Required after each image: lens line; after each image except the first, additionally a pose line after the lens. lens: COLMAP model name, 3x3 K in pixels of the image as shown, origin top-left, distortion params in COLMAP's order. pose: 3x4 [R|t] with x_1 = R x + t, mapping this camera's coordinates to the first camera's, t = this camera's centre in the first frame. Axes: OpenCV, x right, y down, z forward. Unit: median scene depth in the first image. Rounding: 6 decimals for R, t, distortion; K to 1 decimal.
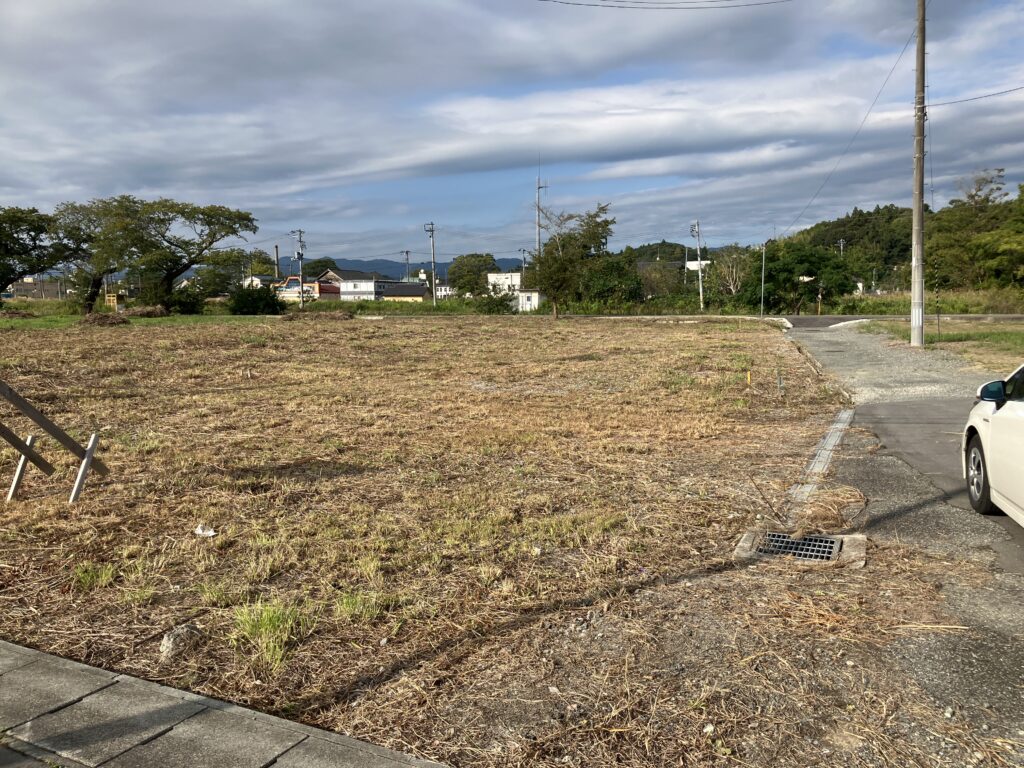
lens RADIAL K [[876.9, 0, 512.0], [0, 876.9, 384.0], [0, 0, 1]] dist [0.039779, -0.004181]
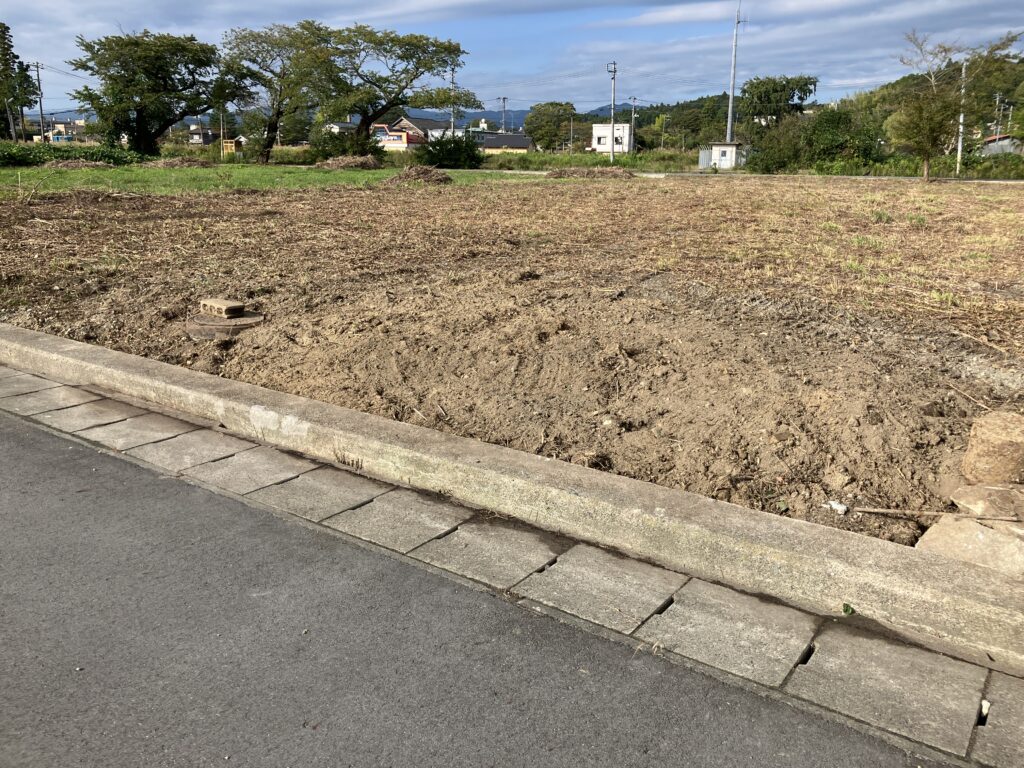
lens RADIAL K [[833.1, 0, 512.0], [0, 833.1, 384.0], [0, 0, 1]] dist [0.058423, -0.091419]
pose [[0.999800, 0.018378, 0.007894, -0.222896], [-0.019471, 0.984564, 0.173940, -0.011839], [-0.004575, -0.174059, 0.984725, 0.128742]]
